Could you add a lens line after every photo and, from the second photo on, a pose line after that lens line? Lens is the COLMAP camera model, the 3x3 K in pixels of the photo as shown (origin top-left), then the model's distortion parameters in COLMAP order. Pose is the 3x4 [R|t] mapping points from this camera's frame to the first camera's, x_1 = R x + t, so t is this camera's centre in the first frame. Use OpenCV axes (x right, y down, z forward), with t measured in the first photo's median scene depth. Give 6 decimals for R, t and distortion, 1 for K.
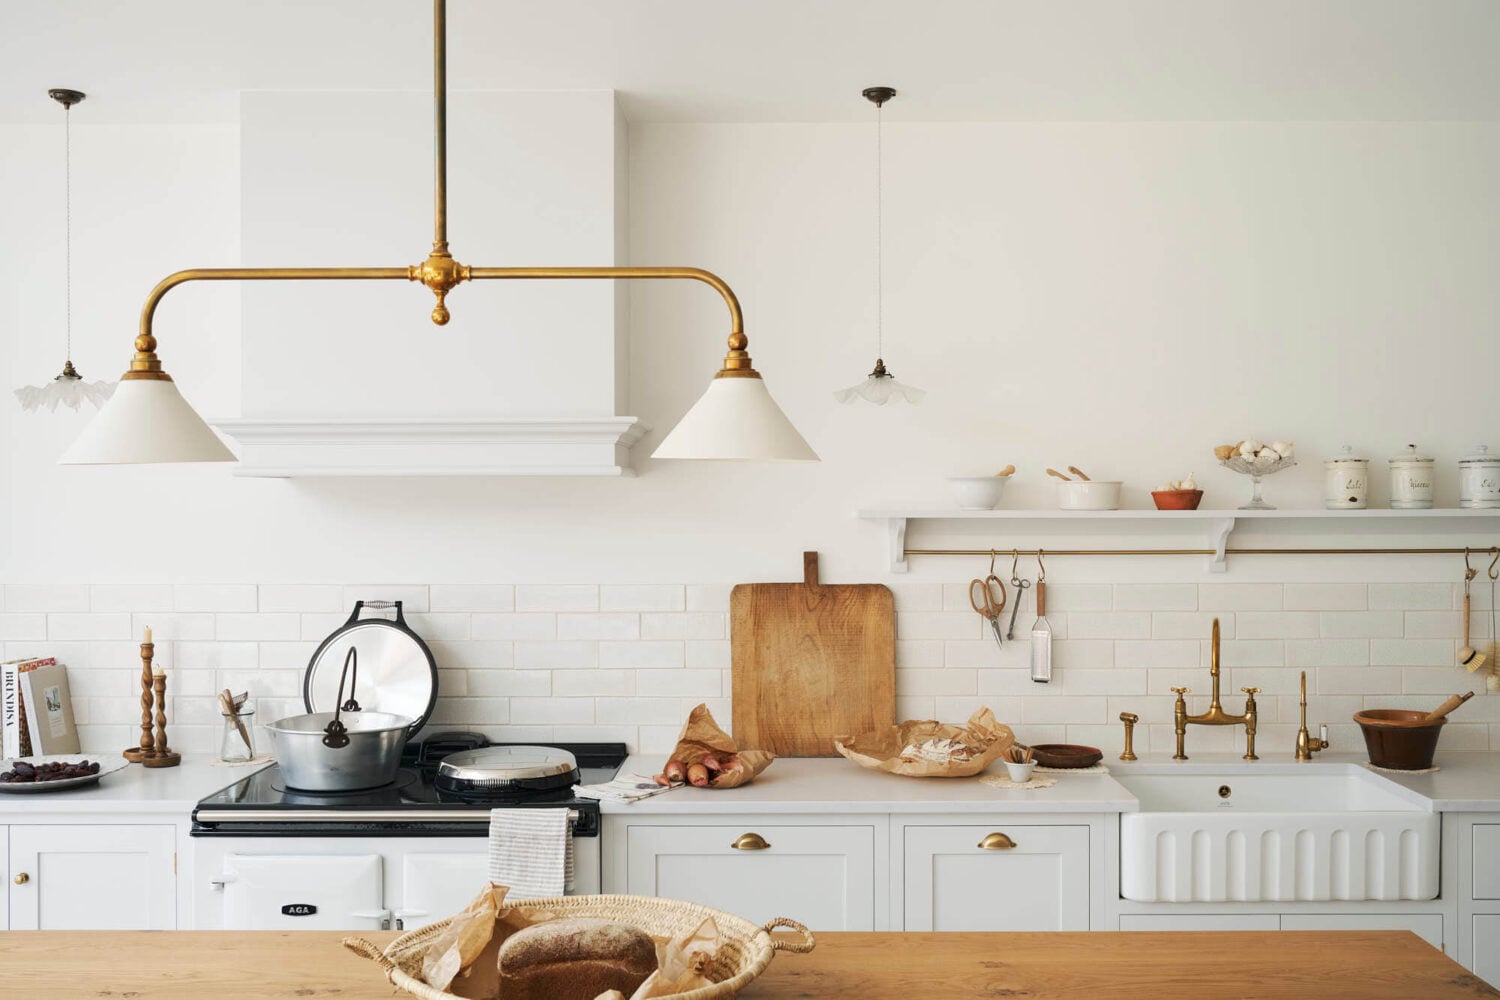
lens RADIAL K [[1665.2, 0, 769.8], [0, 1665.2, 509.6], [0, 0, 1]] dist [-0.018679, -0.001011]
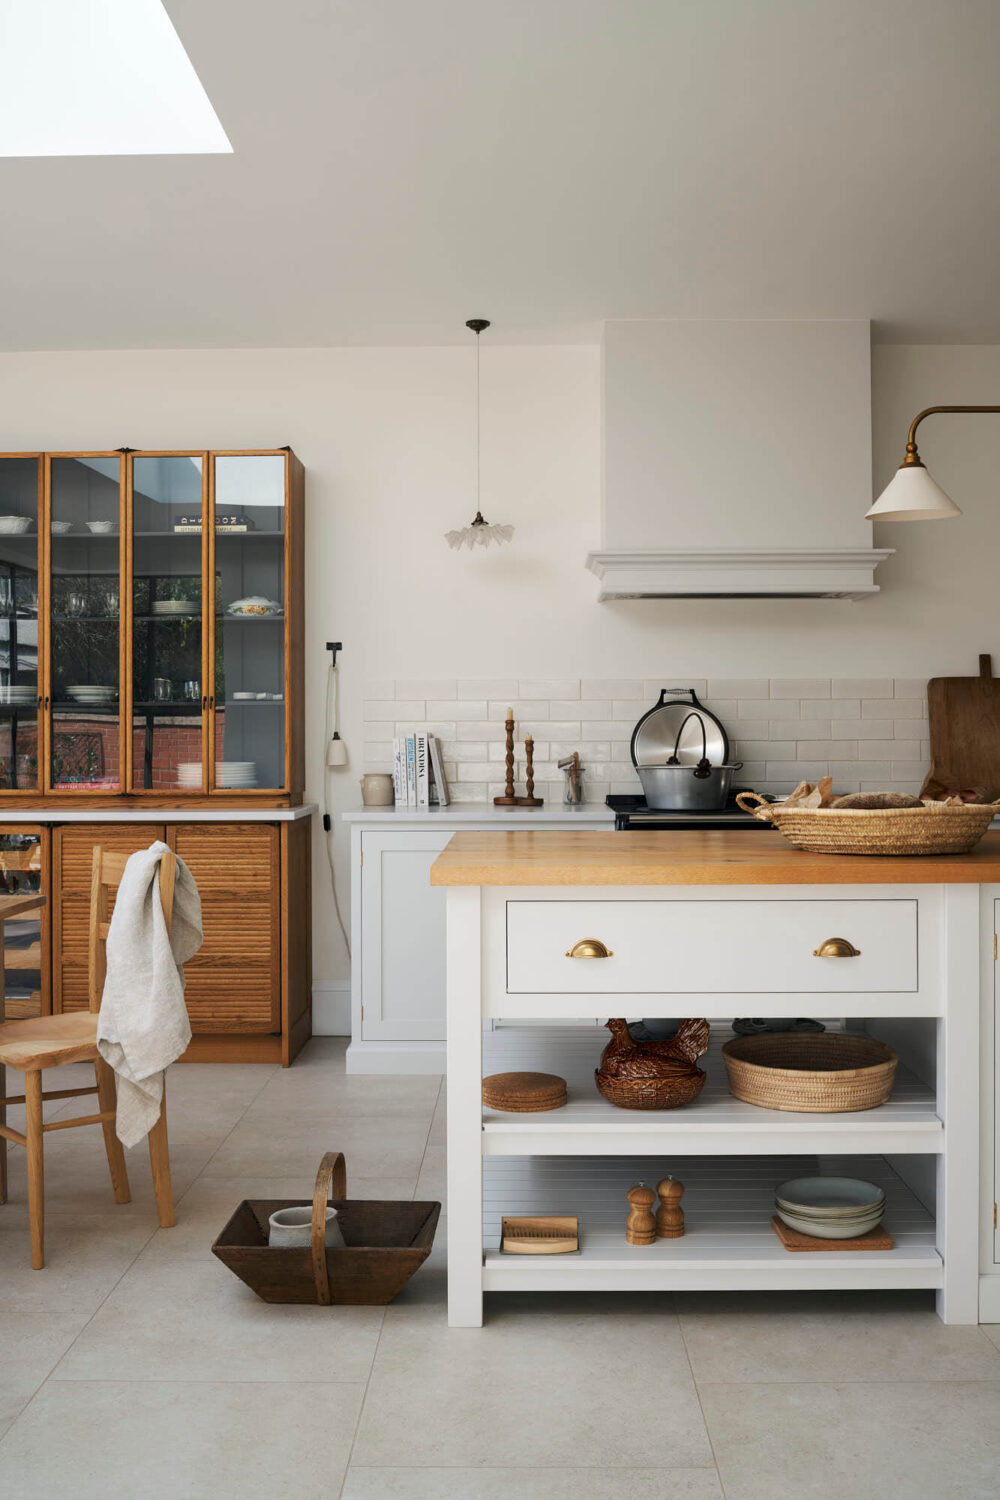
lens RADIAL K [[1571.9, 0, 516.5], [0, 1571.9, 690.7], [0, 0, 1]] dist [-0.055933, -0.001731]
pose [[0.999898, -0.001918, -0.014133, -0.350904], [0.001520, 0.999603, -0.028131, 0.092872], [0.014181, 0.028106, 0.999504, -0.300412]]
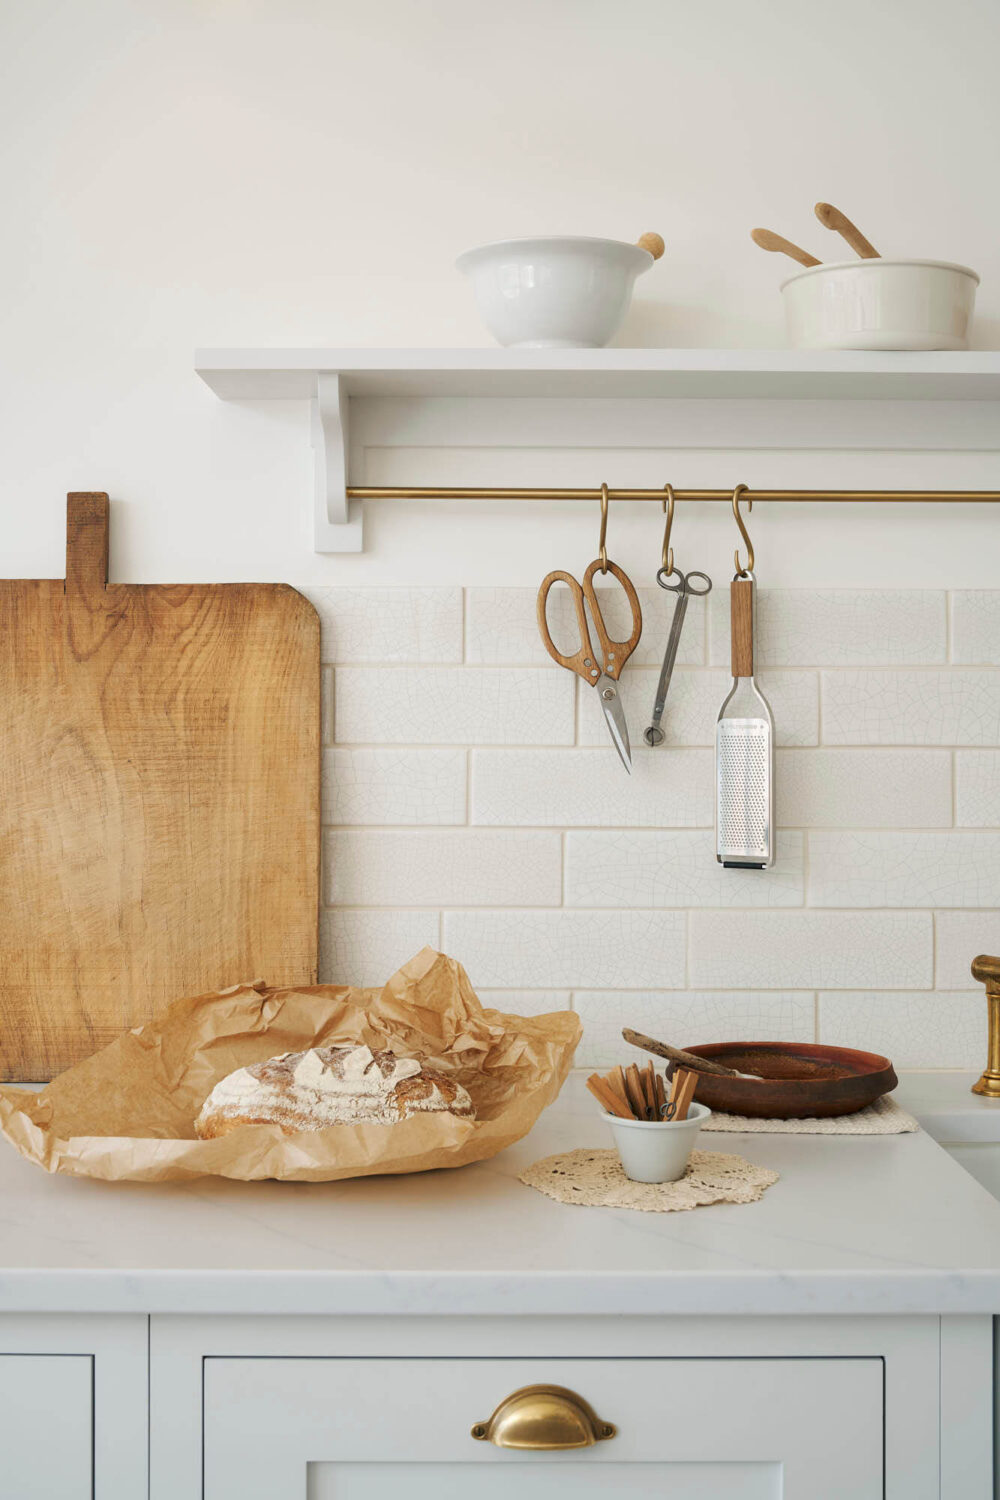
lens RADIAL K [[2090.1, 0, 499.5], [0, 2090.1, 630.2], [0, 0, 1]] dist [-0.014389, -0.000041]
pose [[0.999986, 0.004114, 0.003176, 0.112339], [-0.003992, 0.999298, -0.037247, 0.071834], [-0.003327, 0.037234, 0.999301, 0.571288]]
